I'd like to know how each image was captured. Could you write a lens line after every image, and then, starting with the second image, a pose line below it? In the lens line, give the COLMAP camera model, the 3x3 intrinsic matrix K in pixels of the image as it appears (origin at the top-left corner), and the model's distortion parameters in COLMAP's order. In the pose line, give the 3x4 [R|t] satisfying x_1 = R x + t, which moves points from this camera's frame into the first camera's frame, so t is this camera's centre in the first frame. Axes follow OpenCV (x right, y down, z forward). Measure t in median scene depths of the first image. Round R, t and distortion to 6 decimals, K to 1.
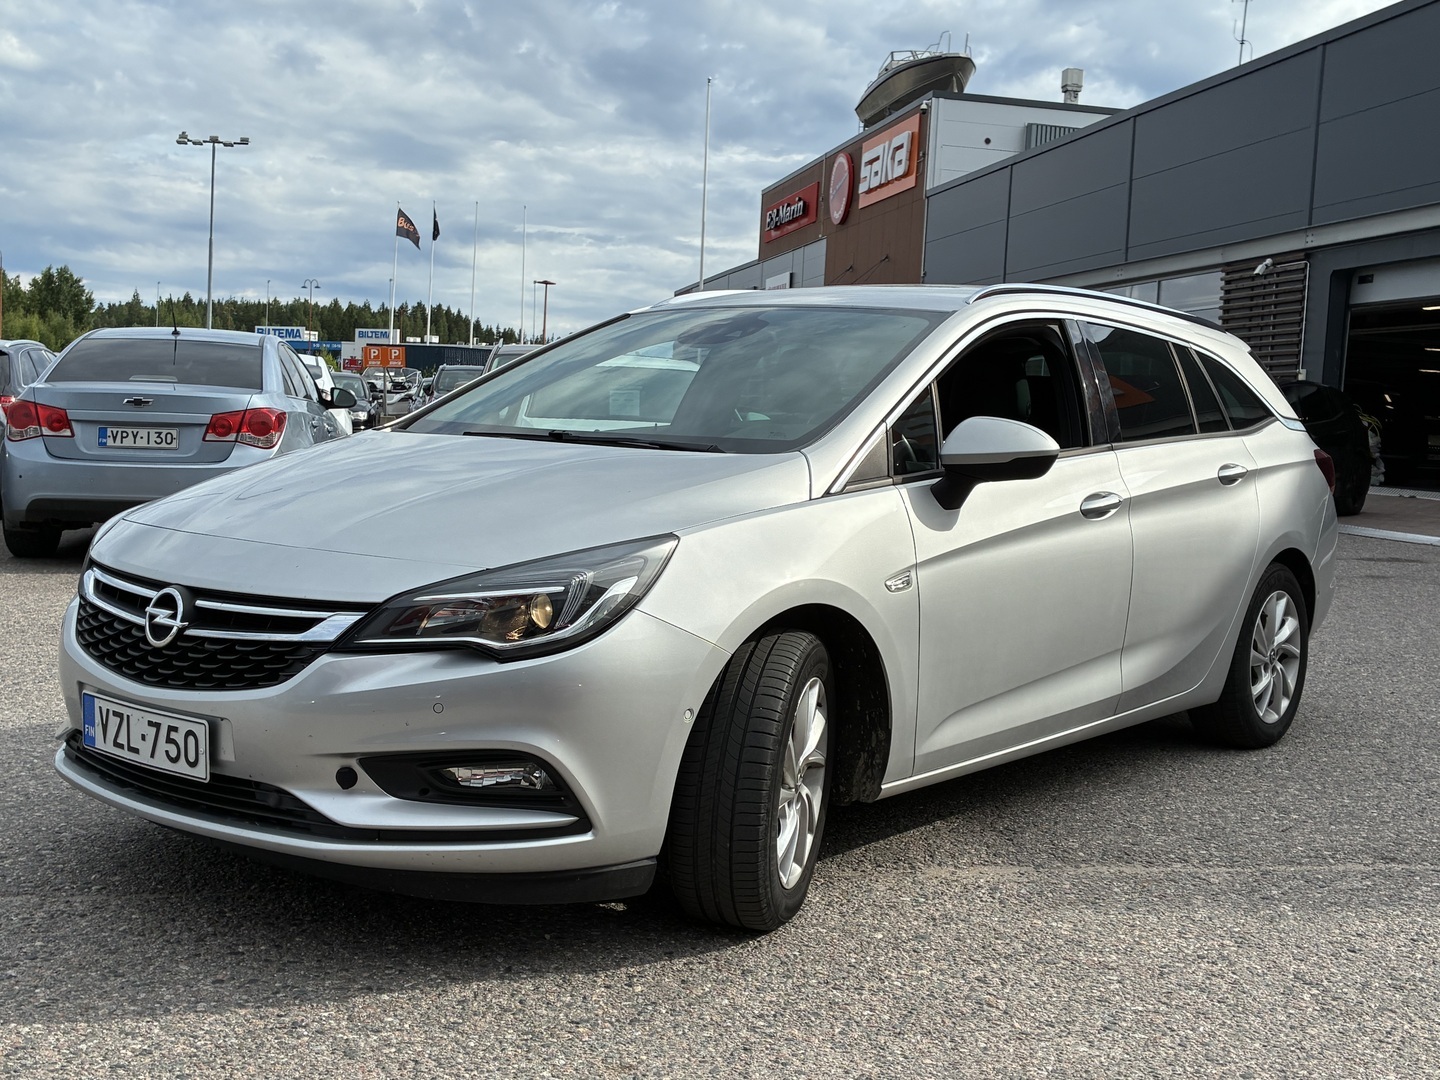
lens RADIAL K [[1627.0, 0, 719.9], [0, 1627.0, 596.8], [0, 0, 1]] dist [-0.007172, -0.022721]
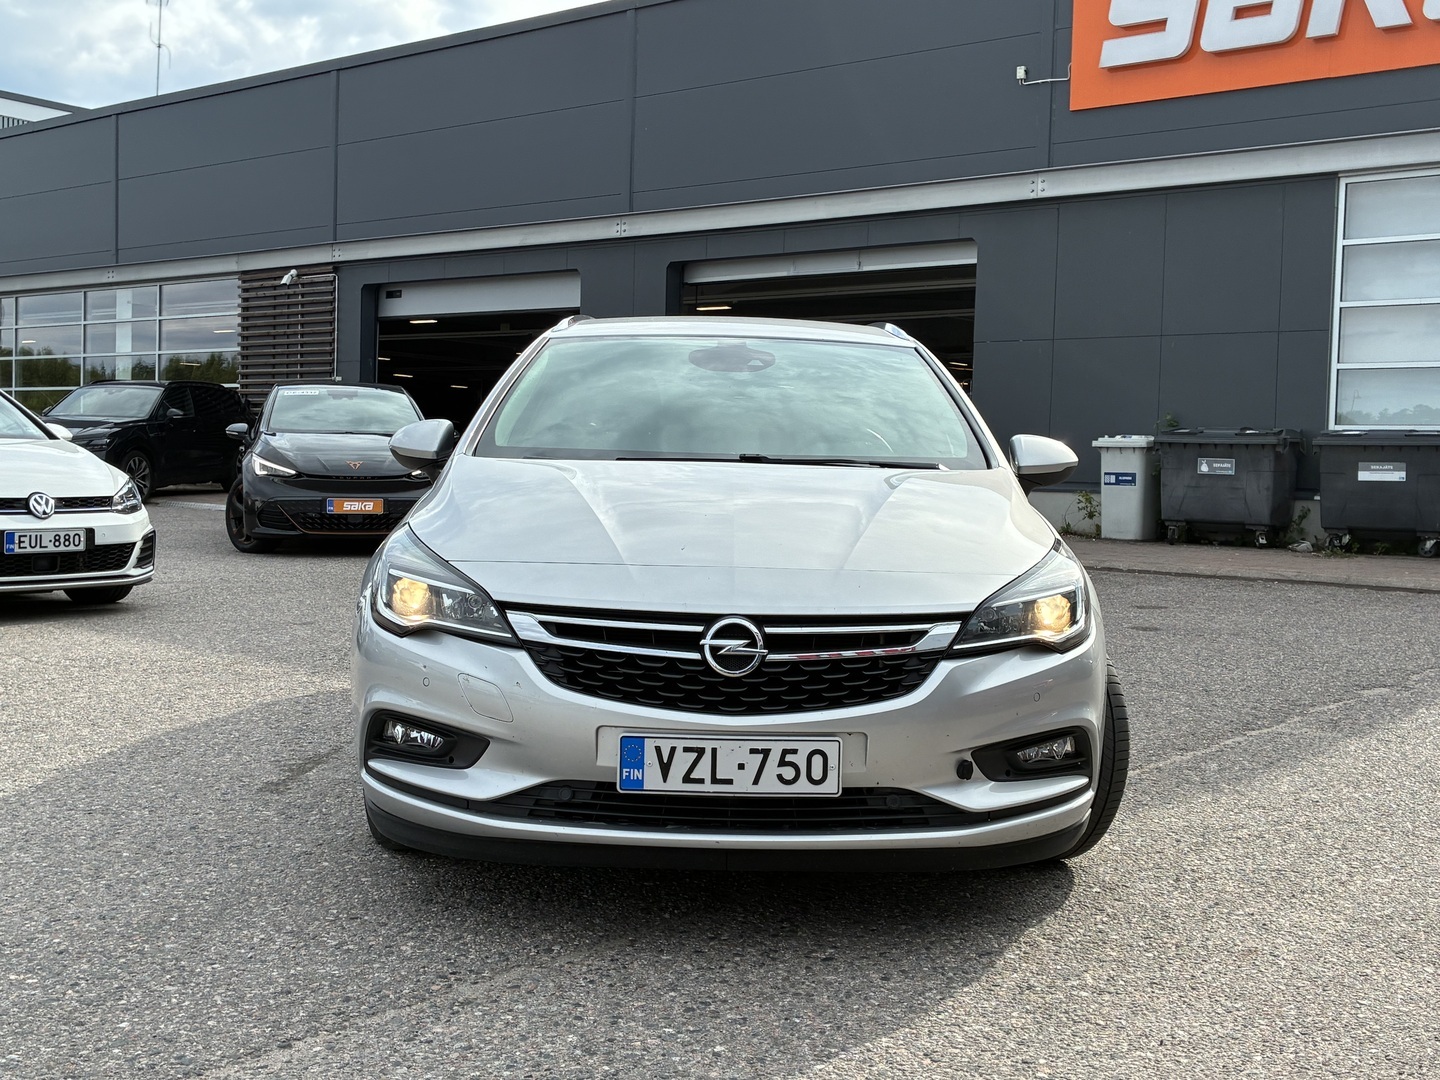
lens RADIAL K [[1652.1, 0, 720.0], [0, 1652.1, 540.0], [0, 0, 1]] dist [0.001133, 0.038579]
pose [[0.774016, -0.053730, 0.630882, -0.971947], [0.077302, 0.996958, -0.009933, -0.043642], [-0.628429, 0.056457, 0.775815, 0.192694]]
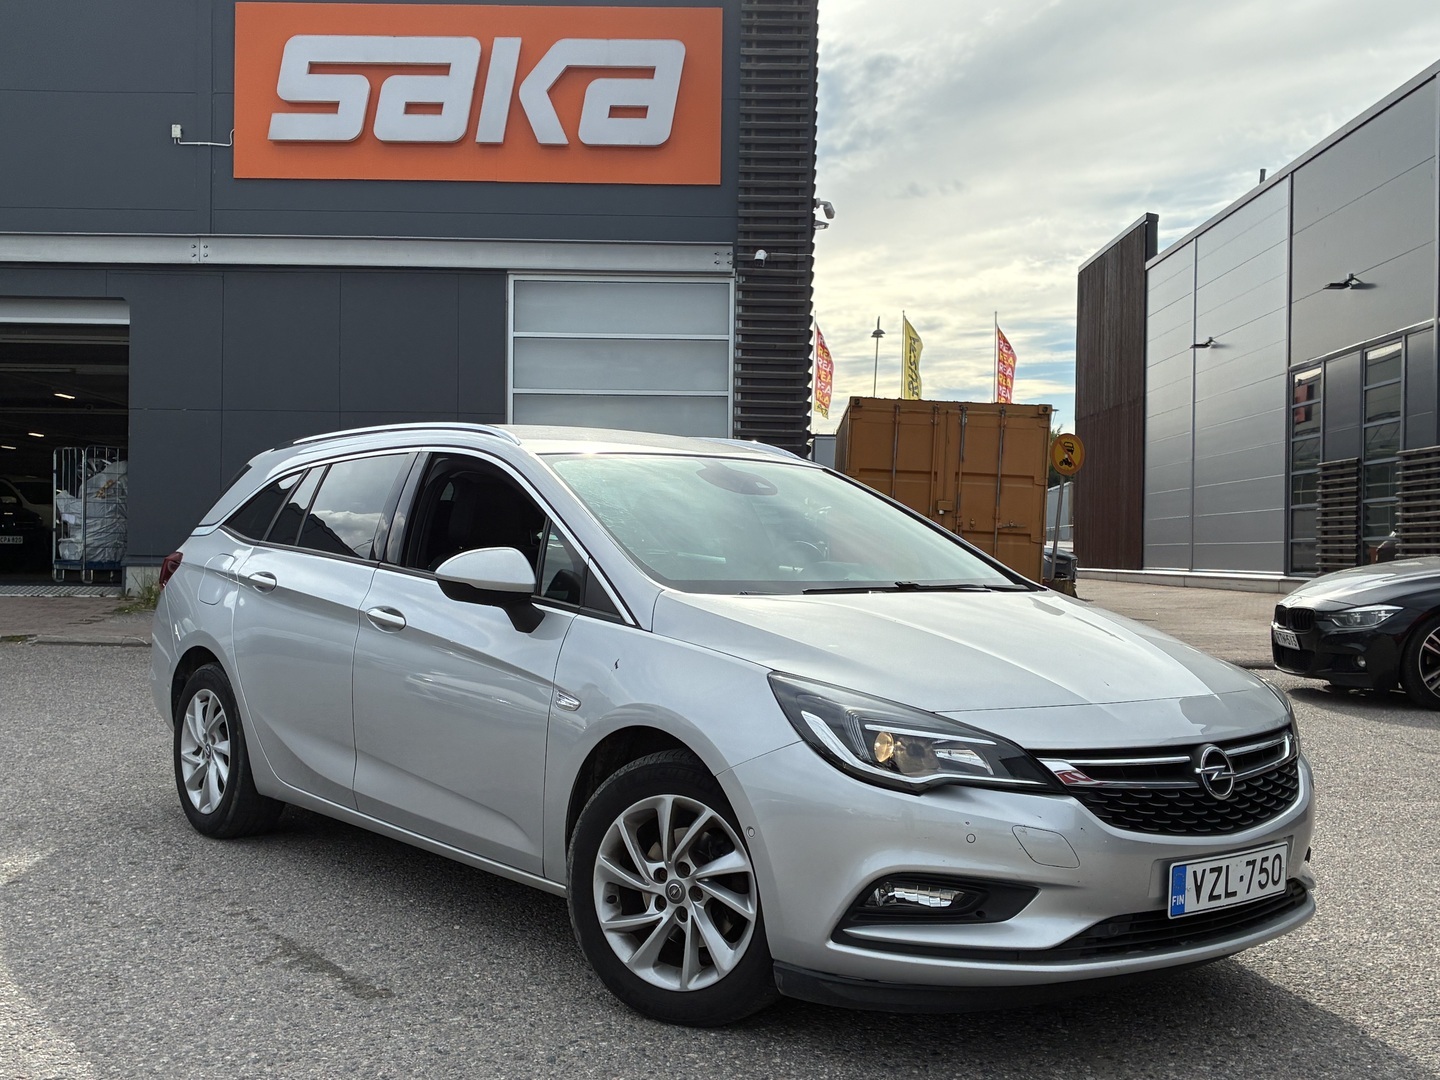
lens RADIAL K [[1627.0, 0, 719.9], [0, 1627.0, 596.8], [0, 0, 1]] dist [-0.007172, -0.022721]
pose [[0.214169, -0.073881, 0.973999, -1.467690], [0.098439, 0.993692, 0.053729, -0.198166], [-0.971824, 0.084372, 0.220091, 1.048319]]
